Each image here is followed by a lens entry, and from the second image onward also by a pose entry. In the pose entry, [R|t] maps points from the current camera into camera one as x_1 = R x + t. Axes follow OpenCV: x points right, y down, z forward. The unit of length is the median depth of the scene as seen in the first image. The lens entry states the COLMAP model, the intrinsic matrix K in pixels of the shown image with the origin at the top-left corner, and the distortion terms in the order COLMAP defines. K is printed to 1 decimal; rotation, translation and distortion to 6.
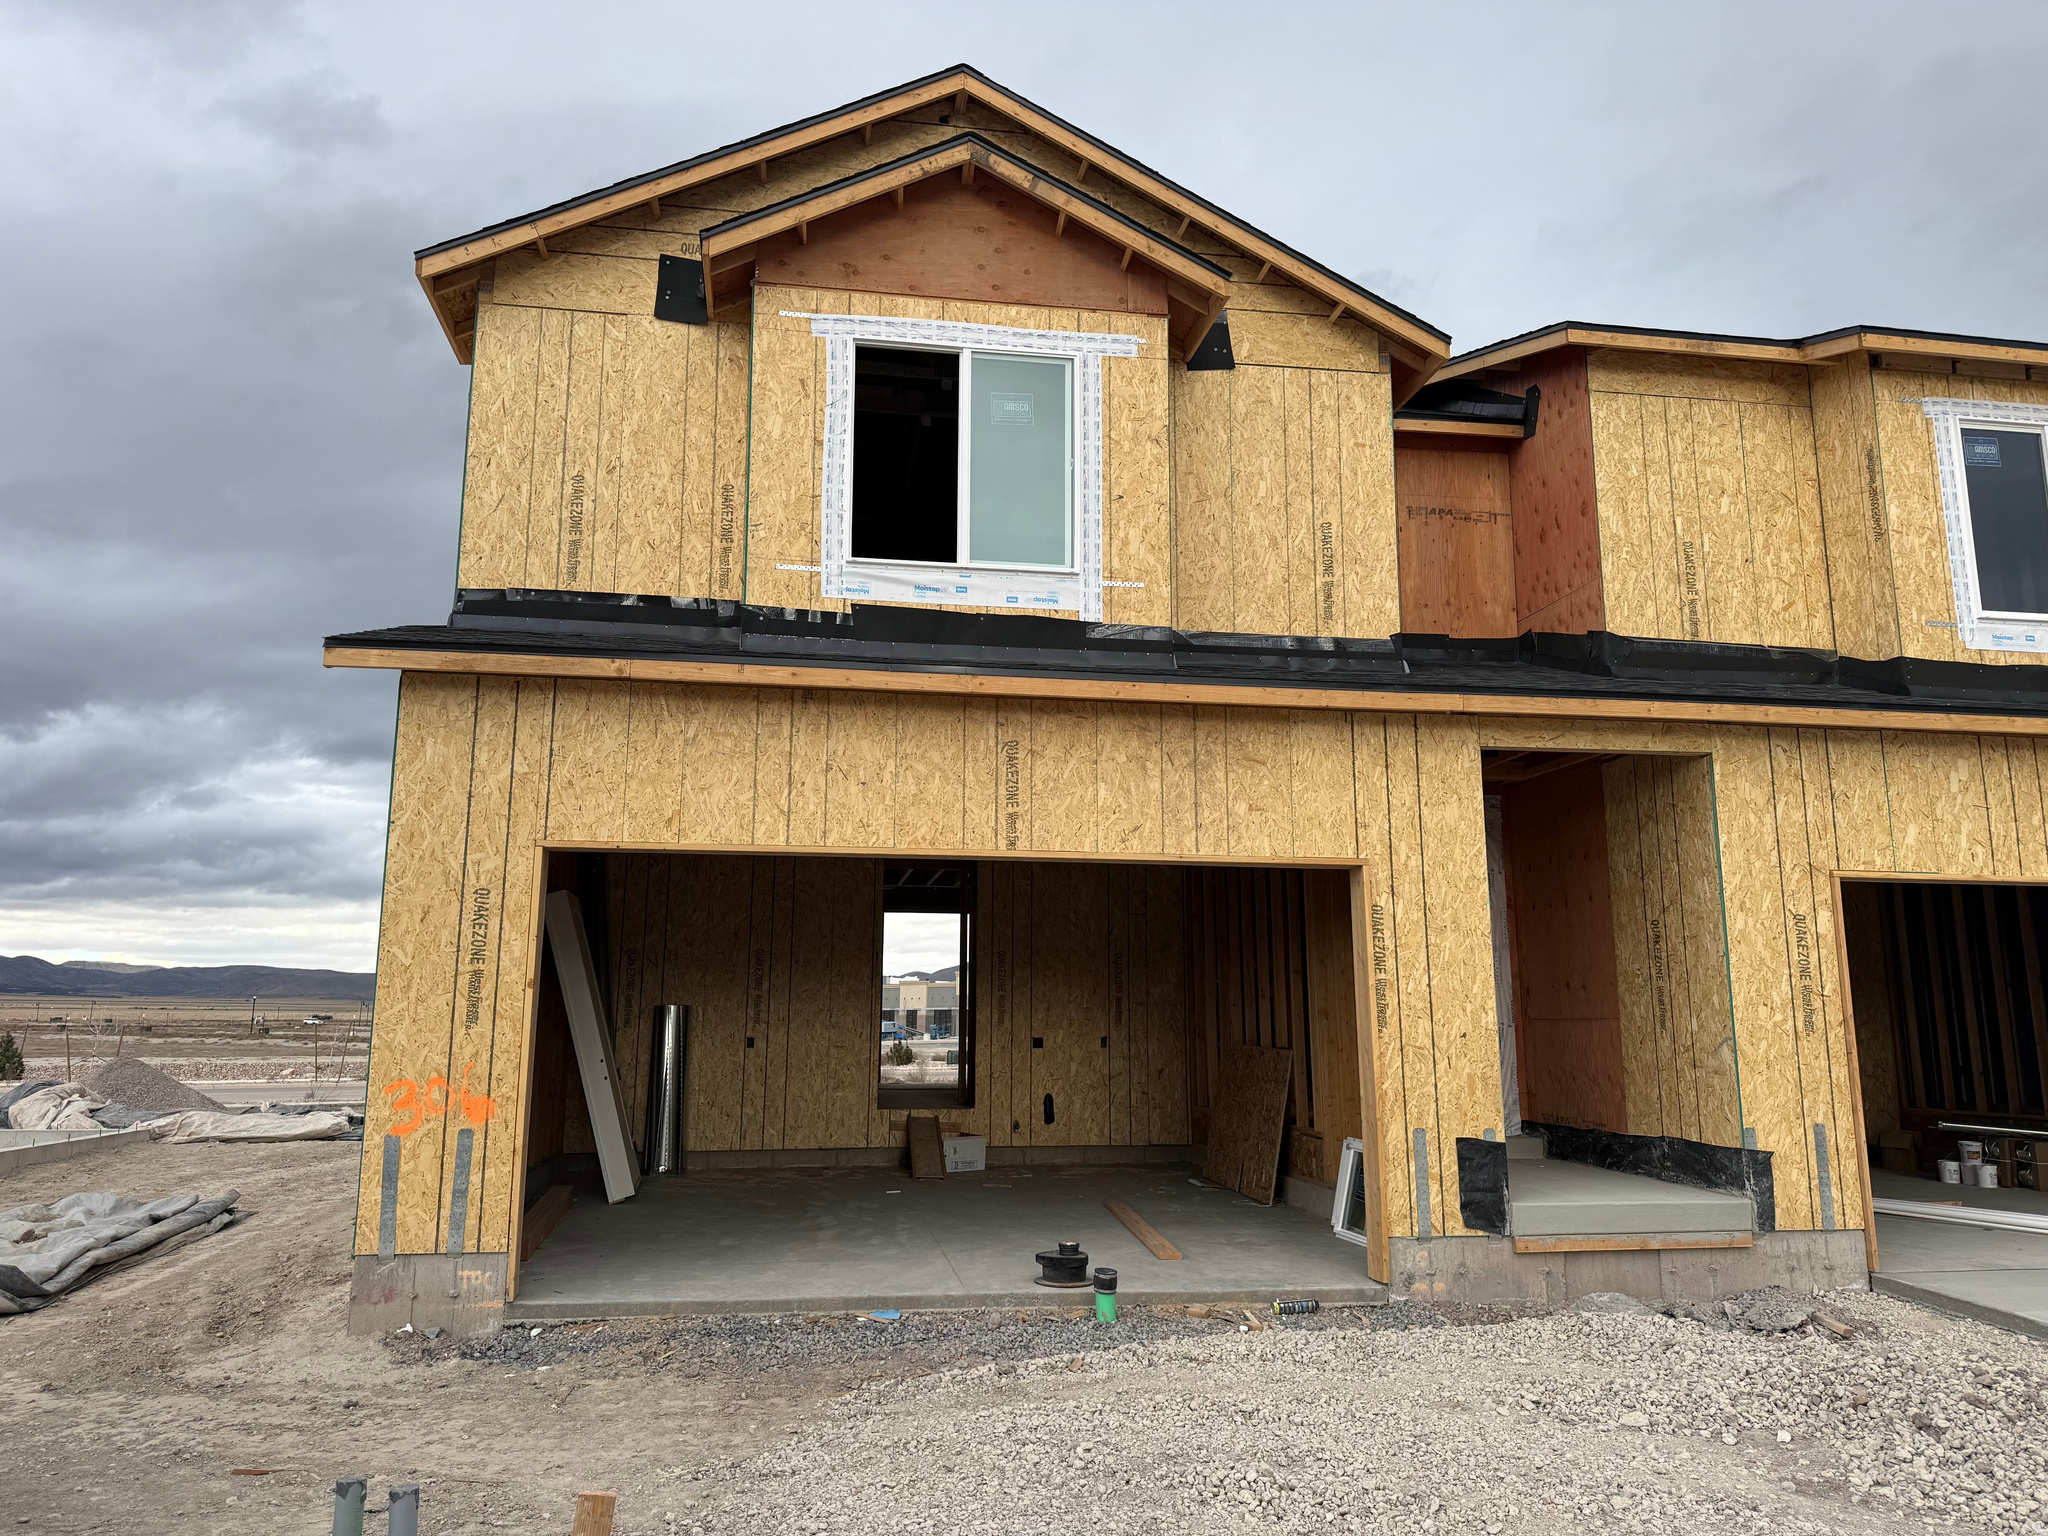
lens RADIAL K [[1419.3, 0, 1022.9], [0, 1419.3, 761.4], [0, 0, 1]] dist [0.153421, -0.249515]
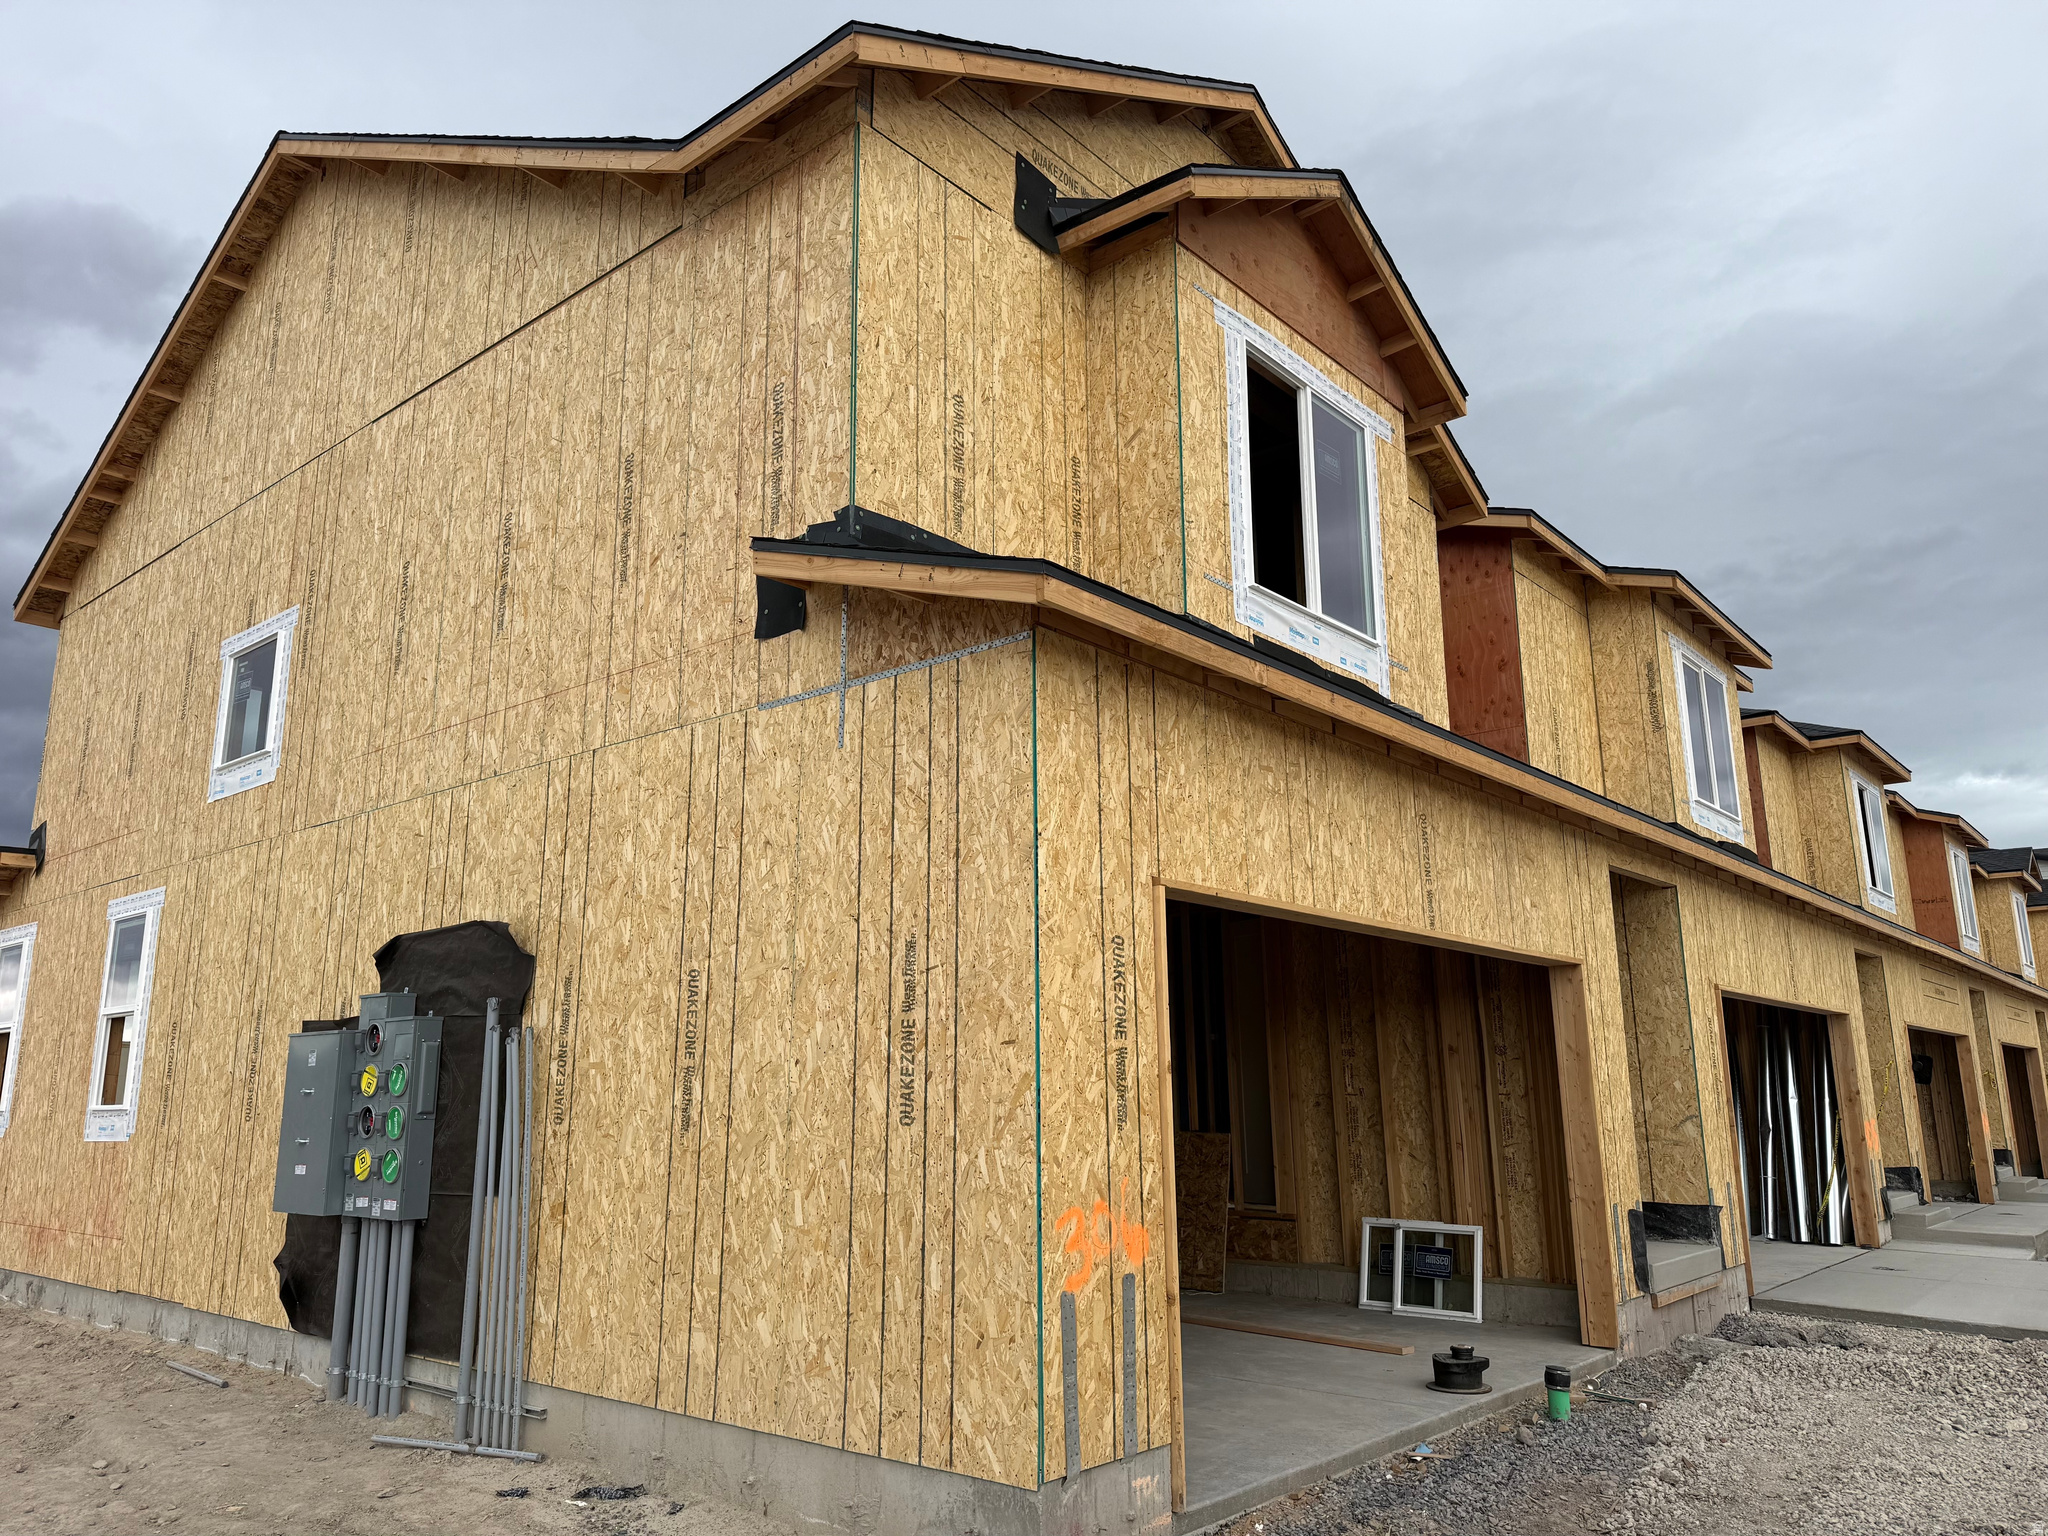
lens RADIAL K [[1405.1, 0, 1027.4], [0, 1405.1, 773.8], [0, 0, 1]] dist [0.173487, -0.304816]
pose [[0.760313, 0.134579, 0.635463, -0.747025], [-0.107938, 0.990877, -0.080704, 0.058631], [-0.640526, -0.007230, 0.767902, 0.404443]]
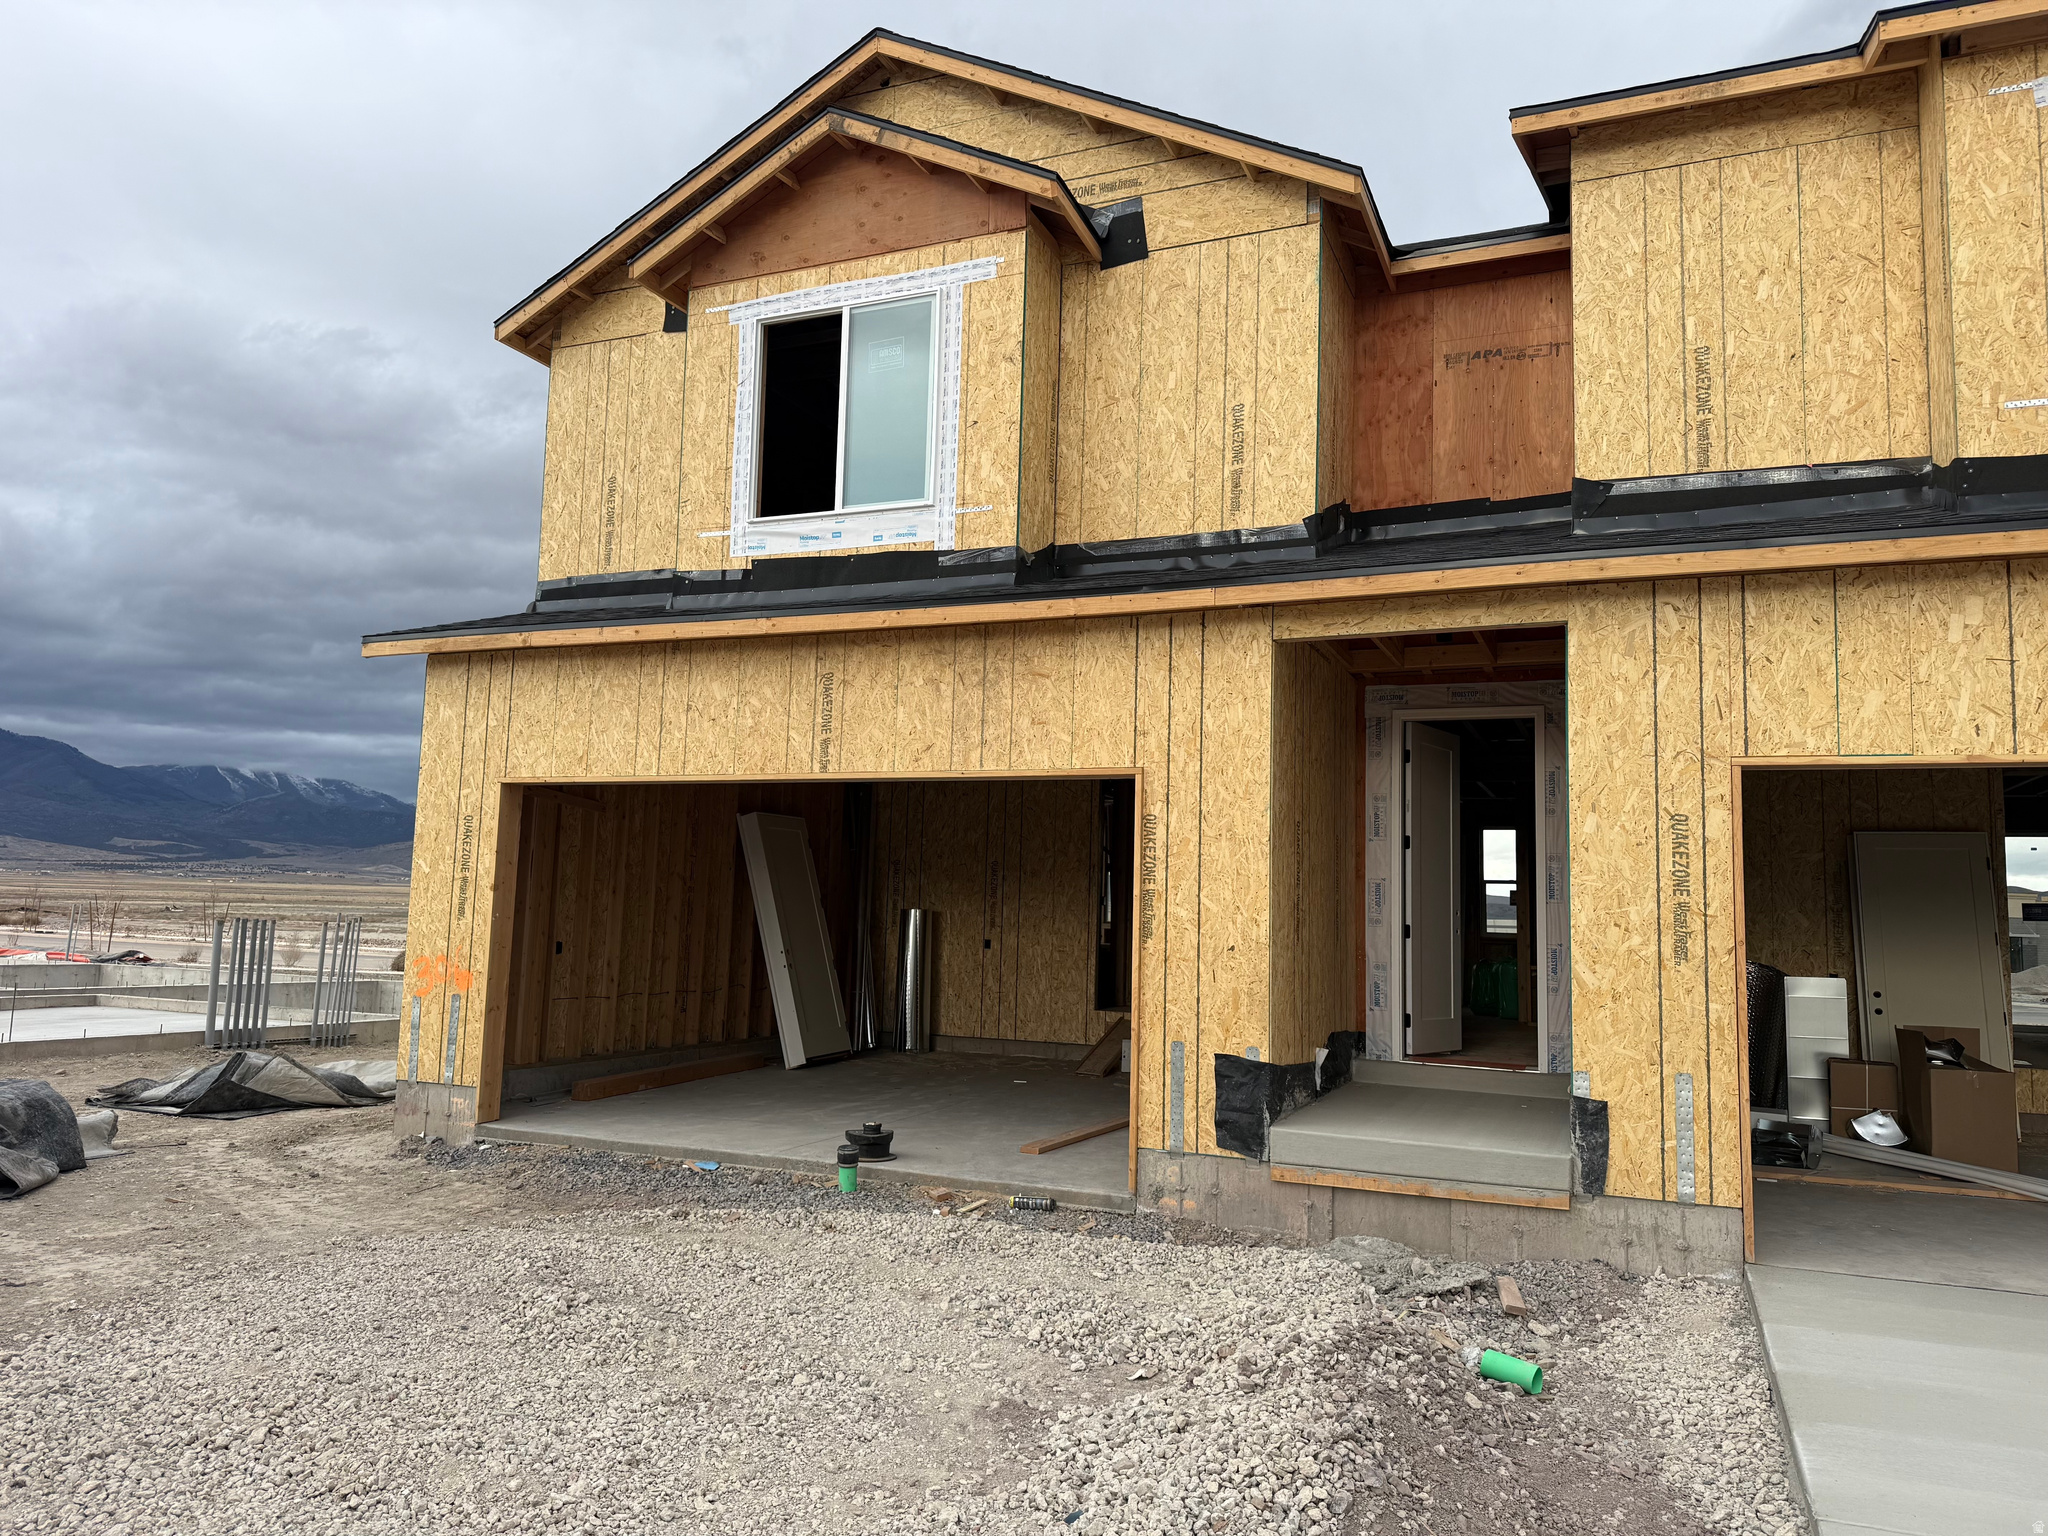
lens RADIAL K [[1423.0, 0, 1024.0], [0, 1423.0, 768.0], [0, 0, 1]] dist [0.118746, -0.150611]
pose [[0.845579, -0.036227, -0.532620, 0.643964], [0.070993, 0.996464, 0.044931, 0.018207], [0.529109, -0.075805, 0.845161, 0.133821]]
